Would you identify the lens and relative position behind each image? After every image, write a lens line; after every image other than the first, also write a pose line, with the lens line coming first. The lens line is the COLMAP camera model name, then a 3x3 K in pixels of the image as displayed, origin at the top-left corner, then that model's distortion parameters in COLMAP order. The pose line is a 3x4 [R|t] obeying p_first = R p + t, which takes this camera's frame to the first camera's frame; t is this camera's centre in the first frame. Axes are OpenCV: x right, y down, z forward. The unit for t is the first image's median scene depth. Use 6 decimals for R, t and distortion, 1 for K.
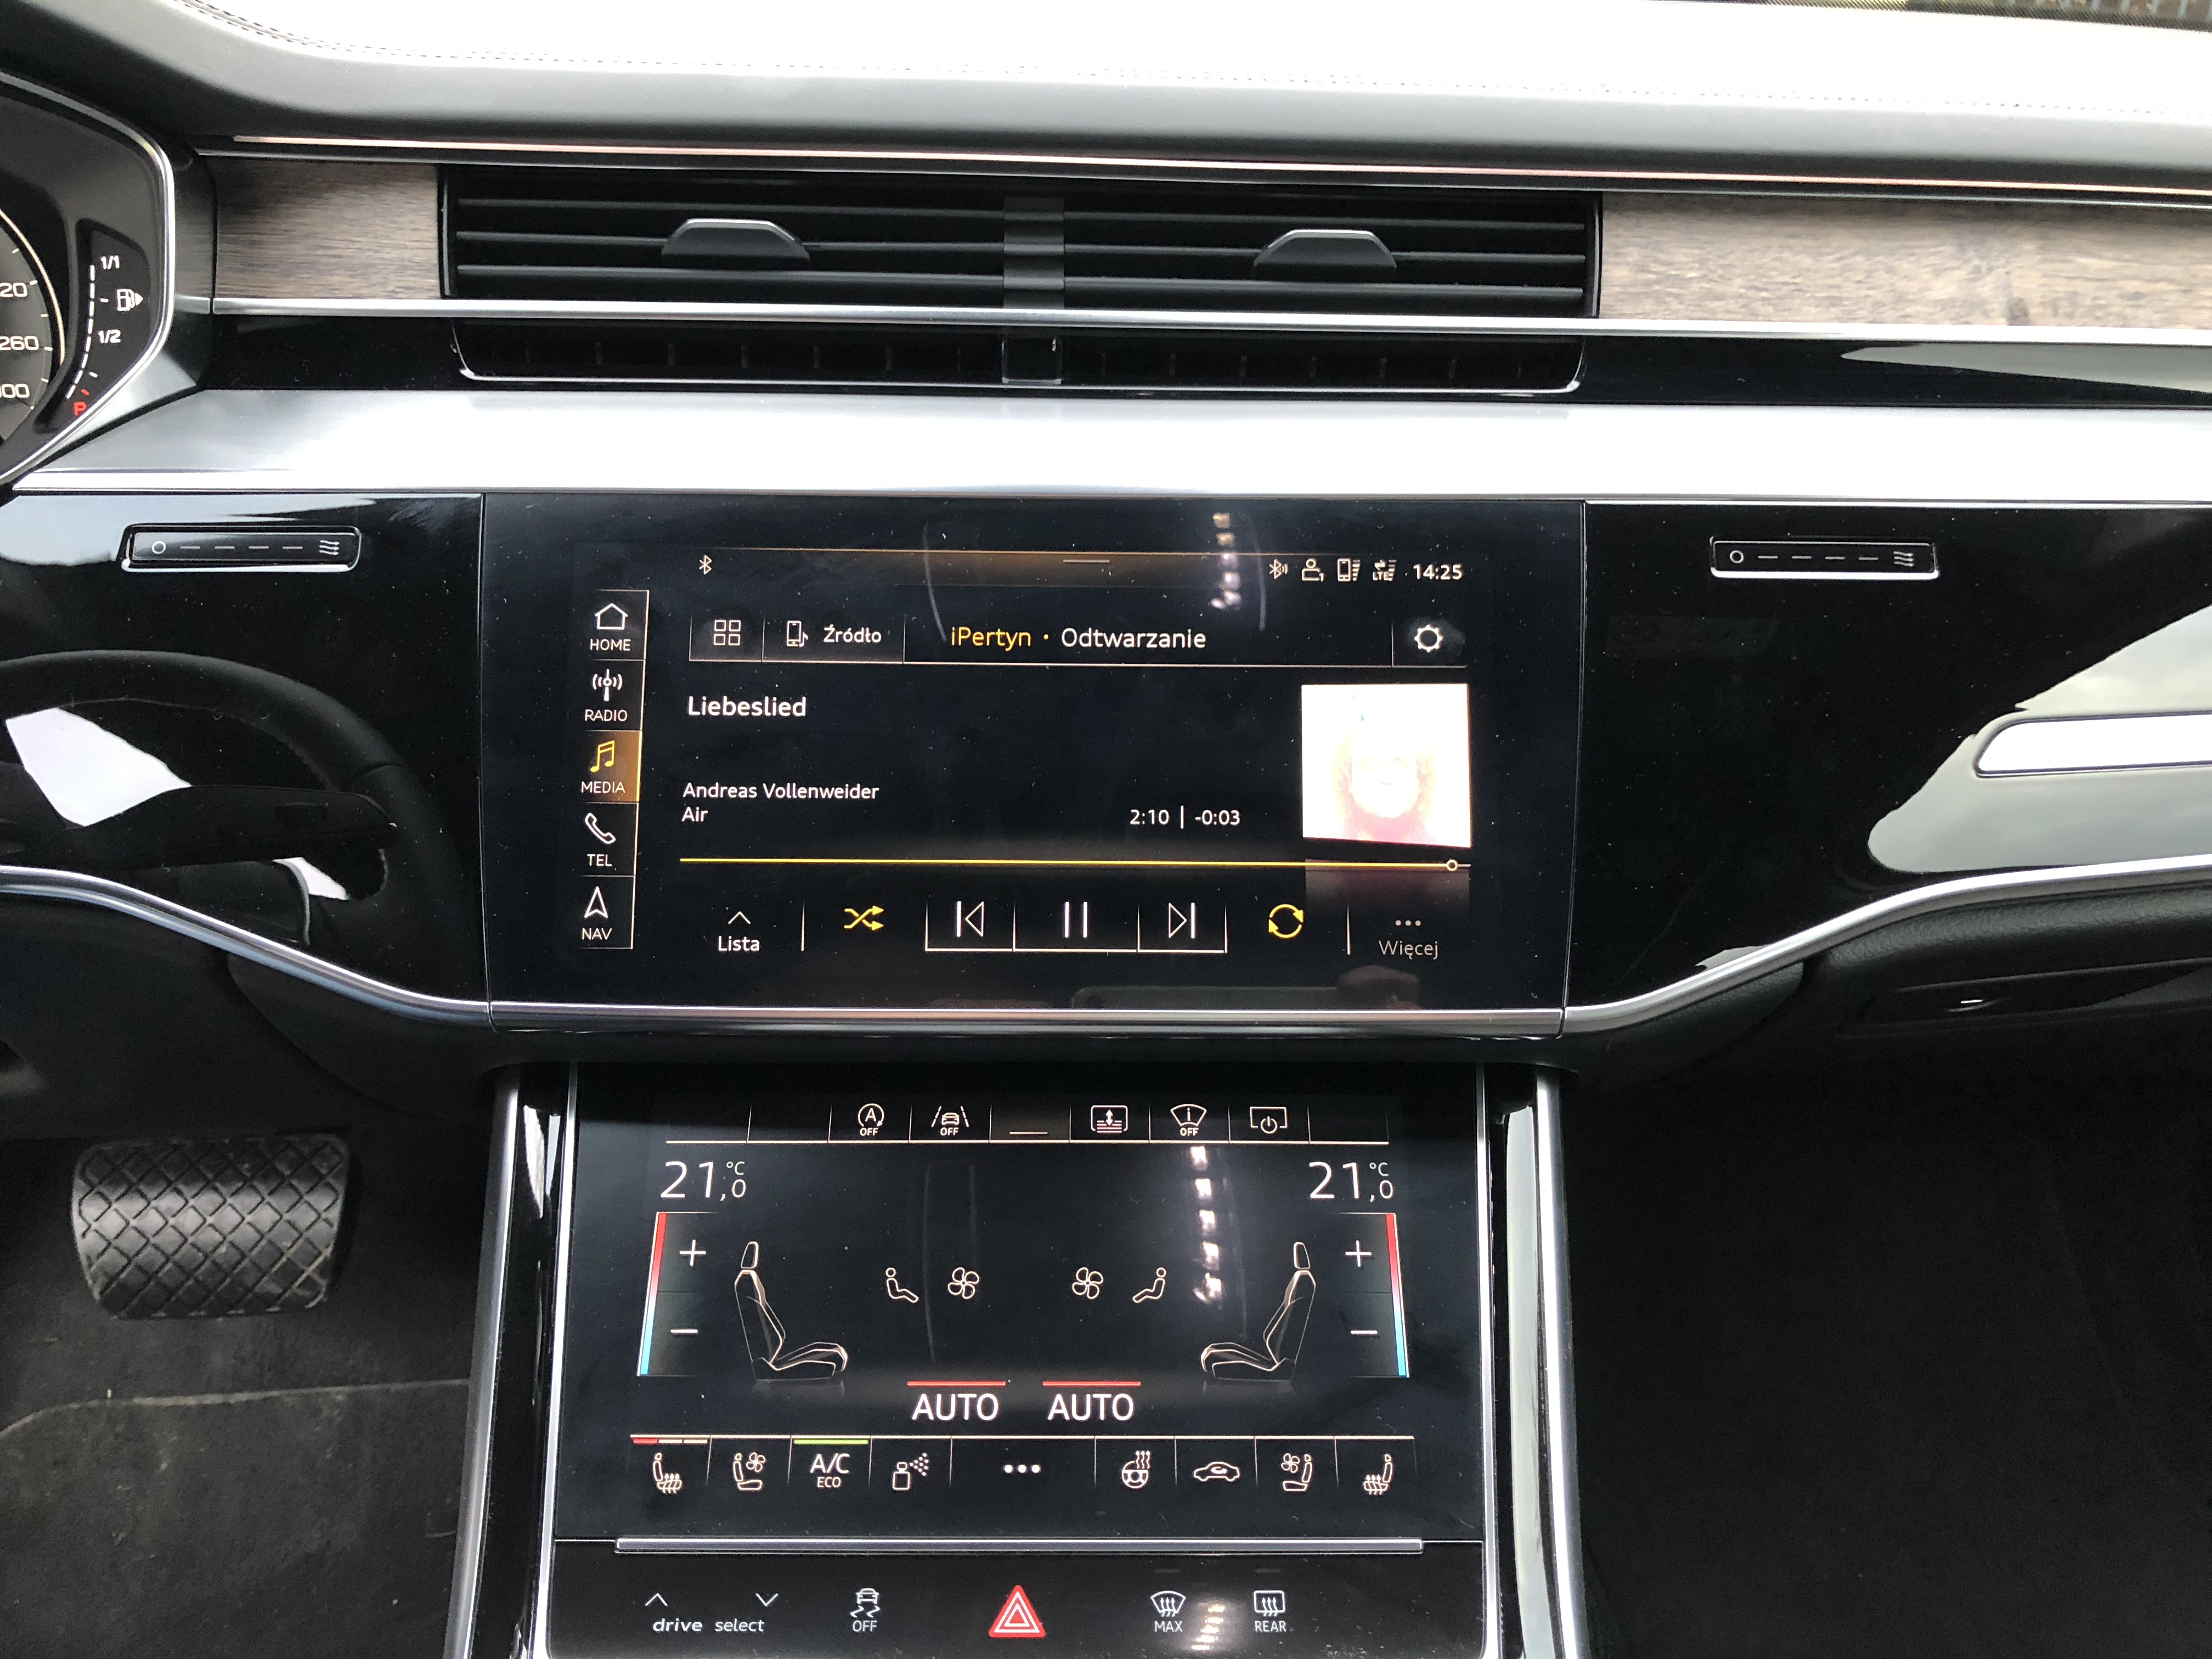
lens RADIAL K [[1790.9, 0, 1091.8], [0, 1790.9, 829.7], [0, 0, 1]] dist [0.054794, -0.070170]
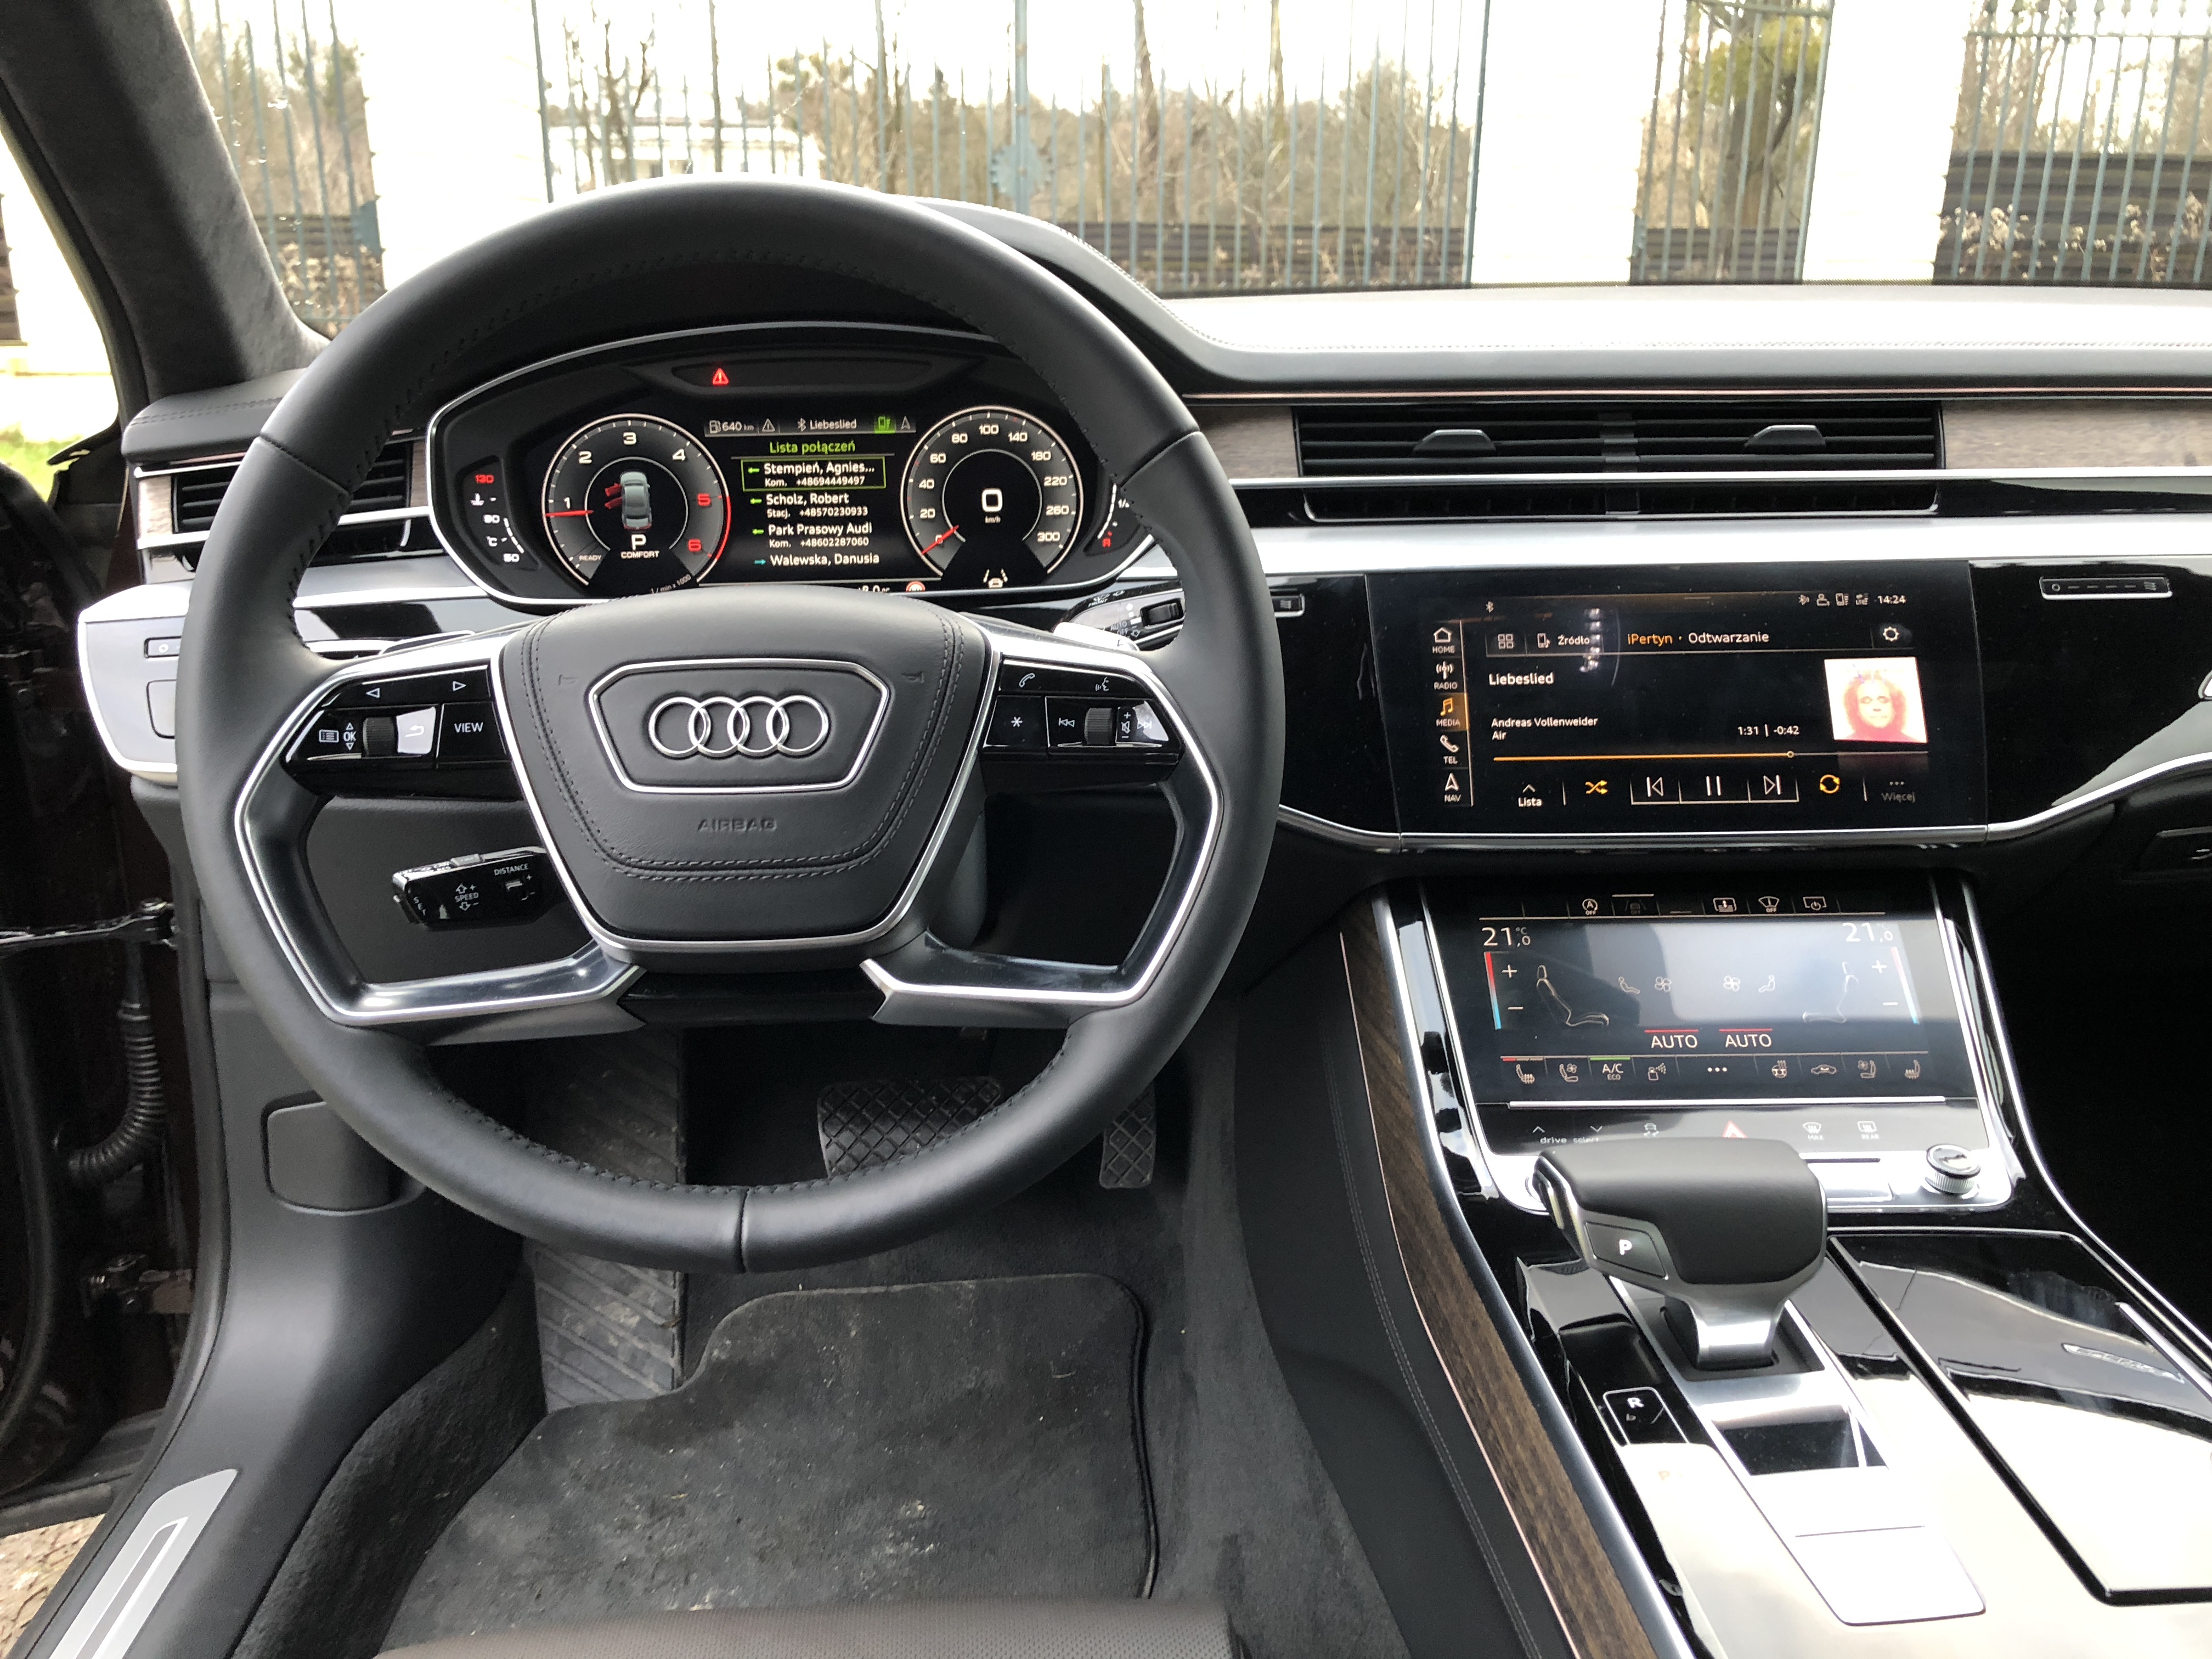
lens RADIAL K [[1804.0, 0, 1099.6], [0, 1804.0, 826.7], [0, 0, 1]] dist [0.009878, 0.006378]
pose [[0.999219, -0.023173, -0.031994, -0.560073], [0.018876, 0.991513, -0.128632, 0.307949], [0.034703, 0.127928, 0.991176, -0.824379]]
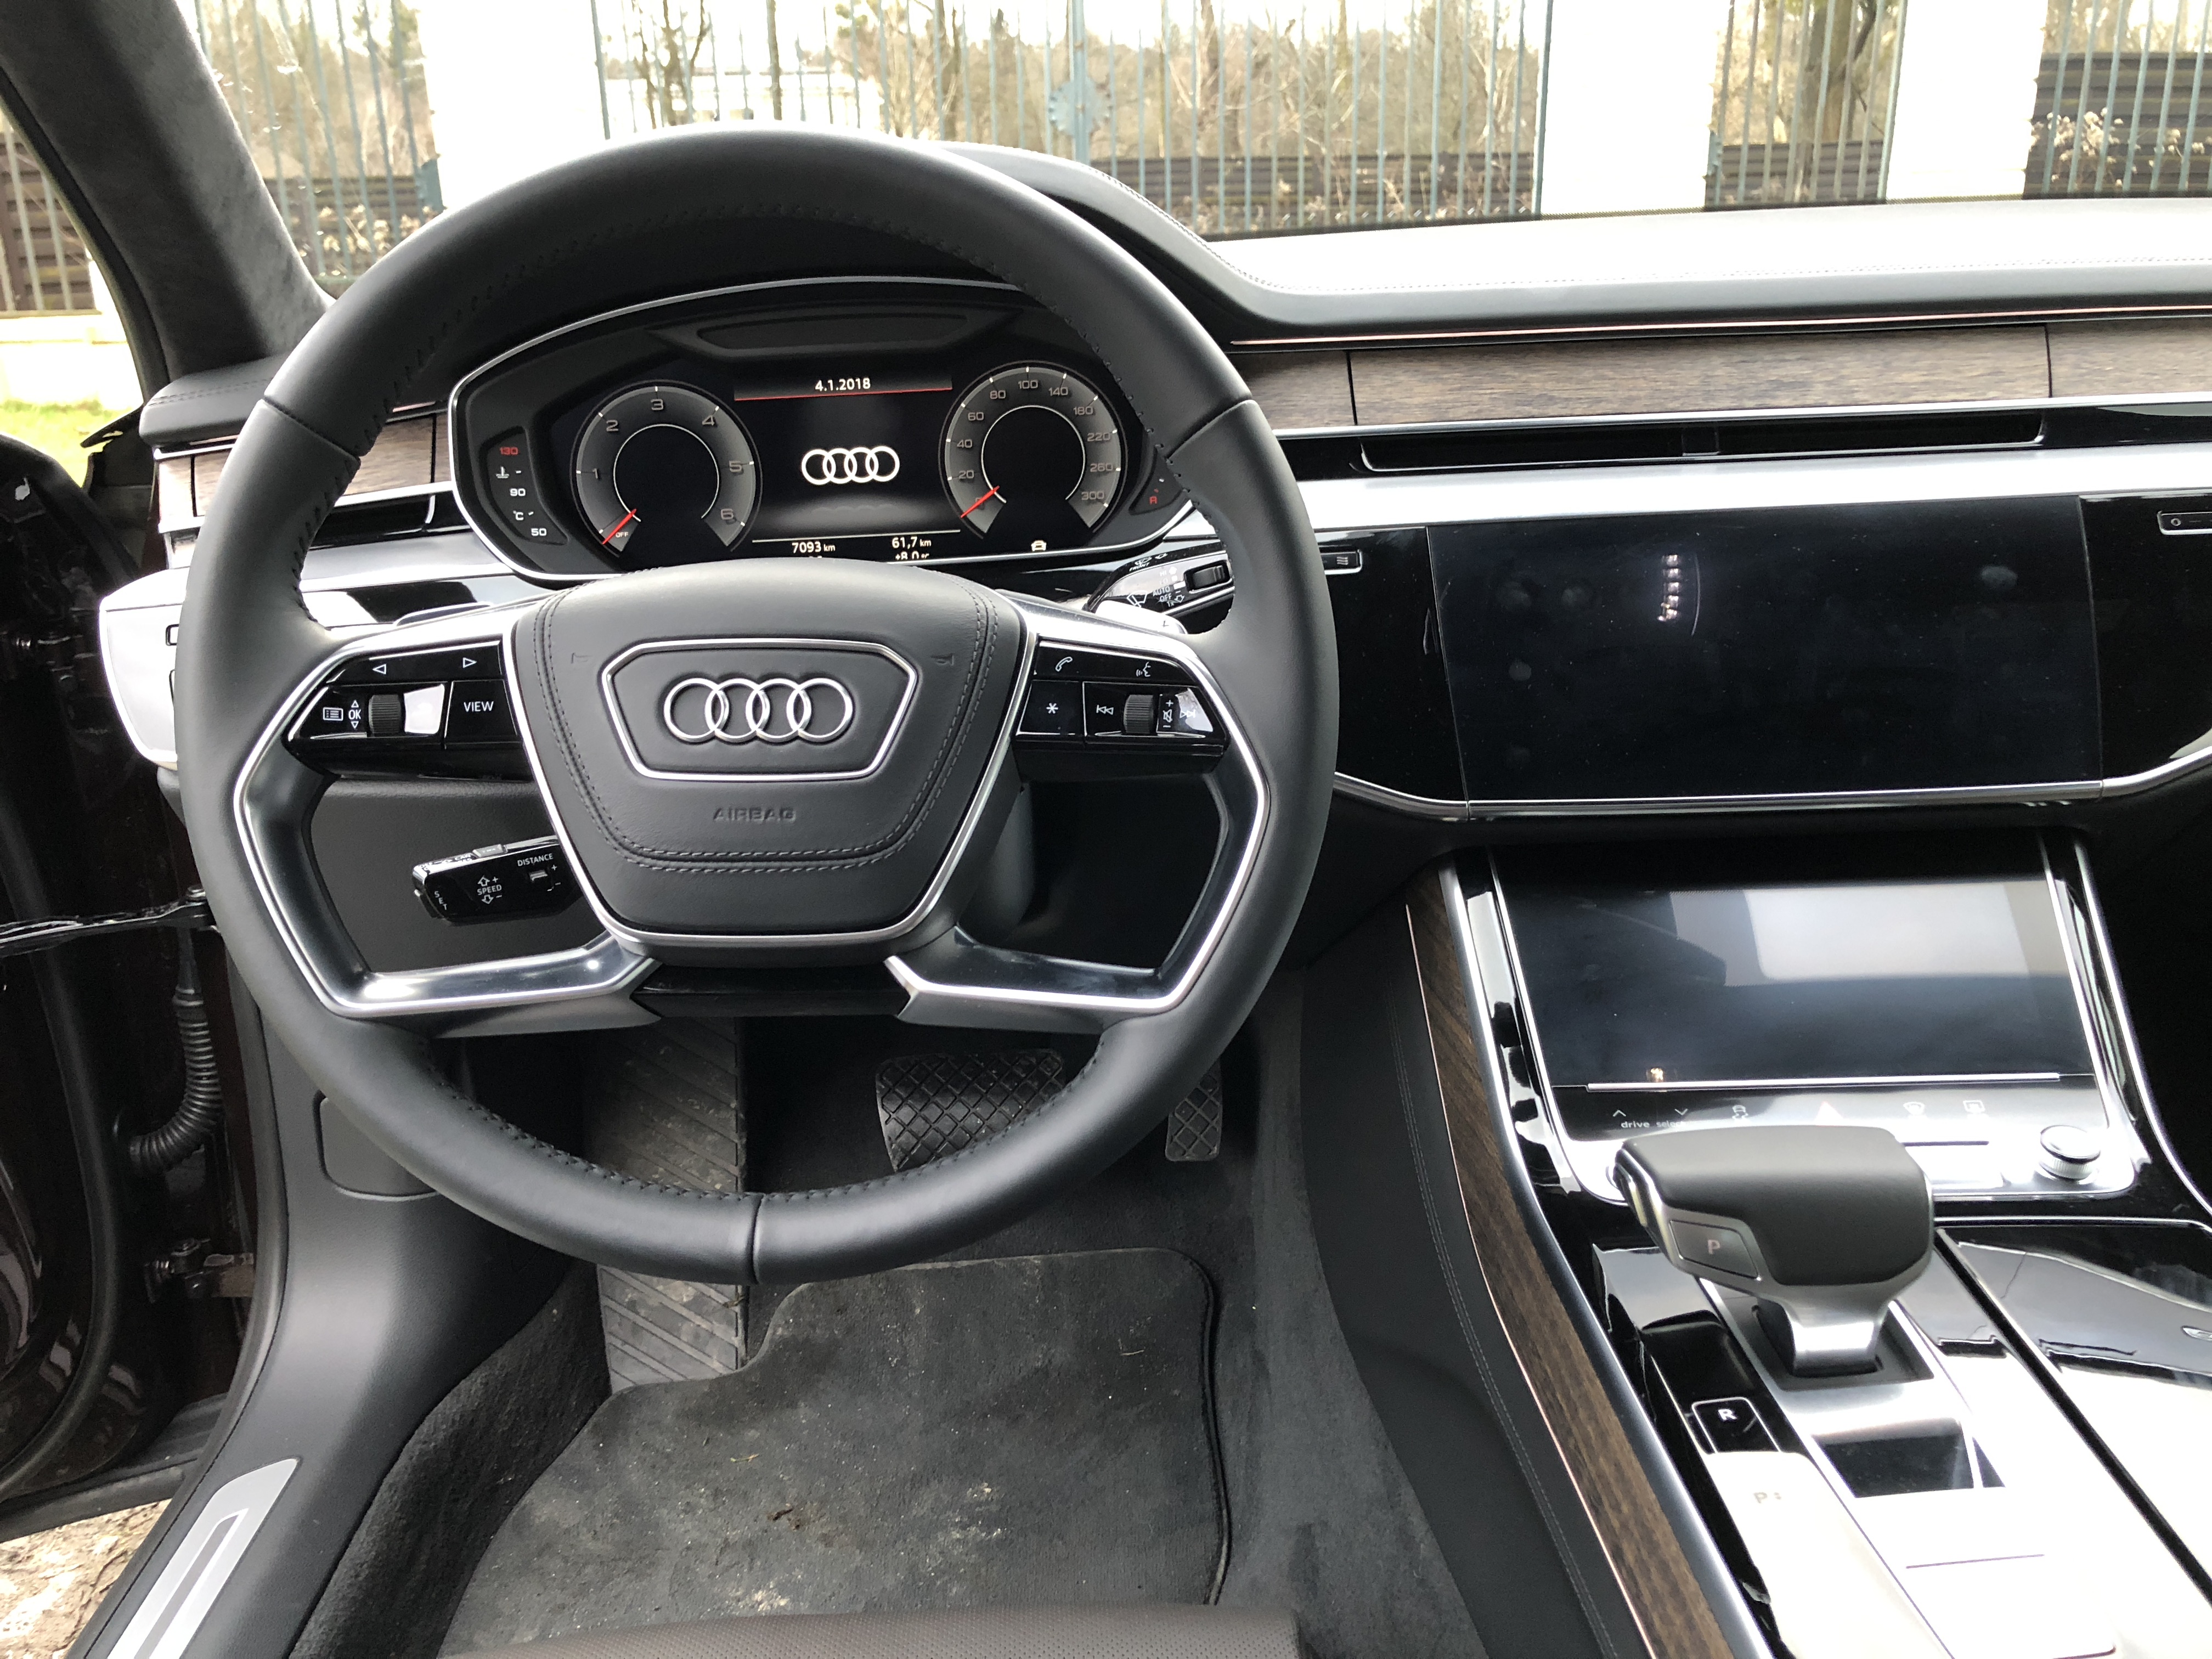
lens RADIAL K [[1811.5, 0, 1098.2], [0, 1811.5, 812.8], [0, 0, 1]] dist [0.013130, -0.009023]
pose [[0.996355, -0.041328, -0.074627, -0.538963], [0.033147, 0.993630, -0.107710, 0.273039], [0.078603, 0.104843, 0.991378, -0.753837]]
